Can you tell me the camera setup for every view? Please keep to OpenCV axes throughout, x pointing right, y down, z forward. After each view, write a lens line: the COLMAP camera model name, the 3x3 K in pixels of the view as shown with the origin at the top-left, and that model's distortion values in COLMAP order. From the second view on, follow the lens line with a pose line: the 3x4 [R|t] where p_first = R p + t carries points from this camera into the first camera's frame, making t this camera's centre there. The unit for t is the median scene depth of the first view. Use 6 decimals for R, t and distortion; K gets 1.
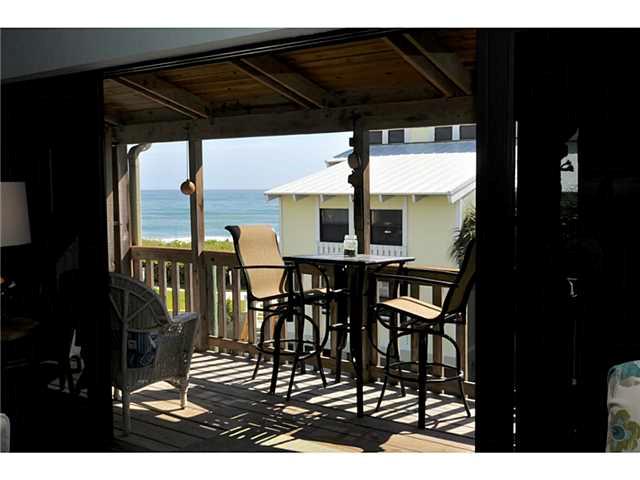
lens RADIAL K [[648.4, 0, 335.3], [0, 648.4, 240.8], [0, 0, 1]] dist [0.048317, -0.006677]
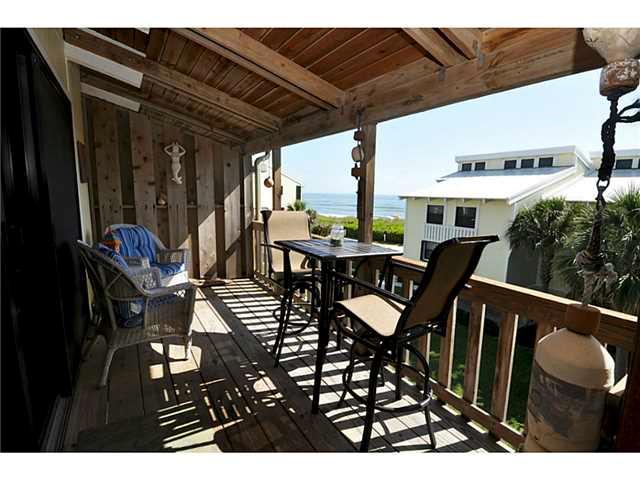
lens RADIAL K [[299.2, 0, 328.7], [0, 299.2, 238.4], [0, 0, 1]] dist [0.020043, -0.021007]
pose [[0.927828, 0.083957, -0.363437, 0.055474], [-0.059680, 0.995201, 0.077540, -0.007189], [0.368203, -0.050254, 0.928386, 0.167226]]
